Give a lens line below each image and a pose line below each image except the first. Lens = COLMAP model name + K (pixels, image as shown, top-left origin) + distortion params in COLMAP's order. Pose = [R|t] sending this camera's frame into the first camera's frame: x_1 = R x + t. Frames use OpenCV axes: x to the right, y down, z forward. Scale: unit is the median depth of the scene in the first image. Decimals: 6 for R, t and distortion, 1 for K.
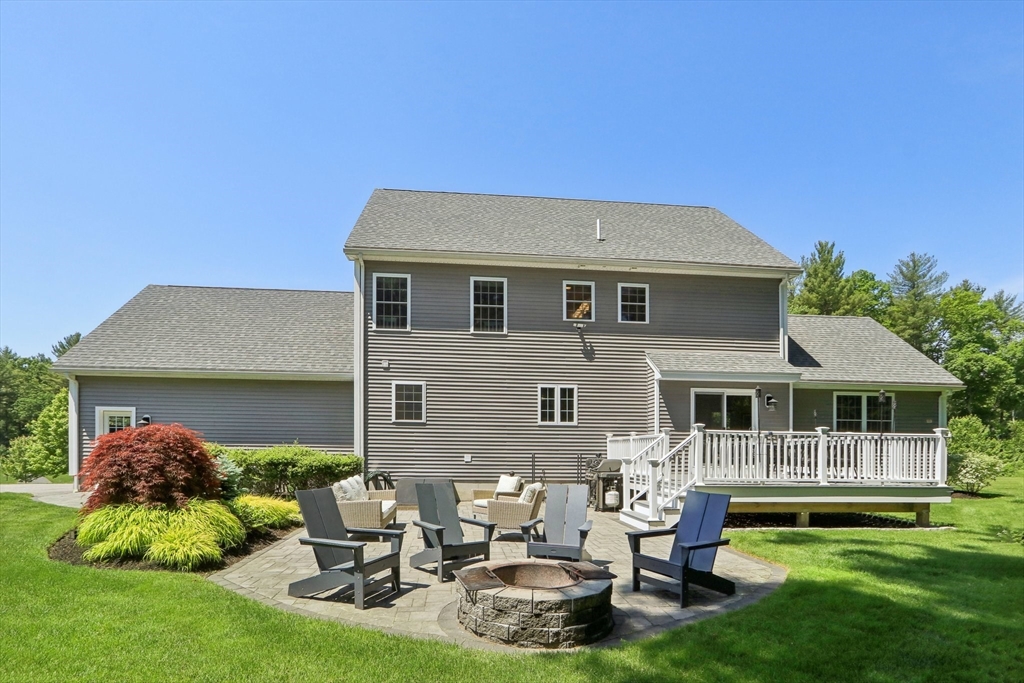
lens RADIAL K [[484.9, 0, 537.4], [0, 484.9, 438.3], [0, 0, 1]] dist [-0.011831, 0.002466]
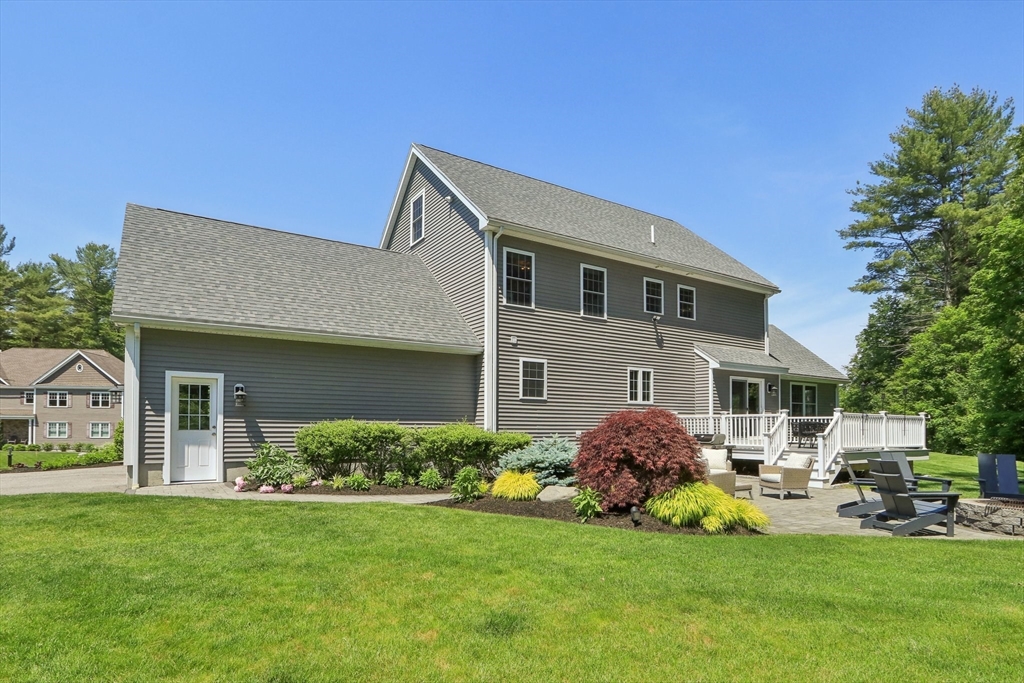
lens RADIAL K [[520.1, 0, 523.3], [0, 520.1, 393.2], [0, 0, 1]] dist [0.005051, 0.001117]
pose [[0.895074, 0.023851, 0.445280, -0.757883], [-0.008551, 0.999303, -0.036338, -0.006447], [-0.445836, 0.028718, 0.894654, 0.043295]]
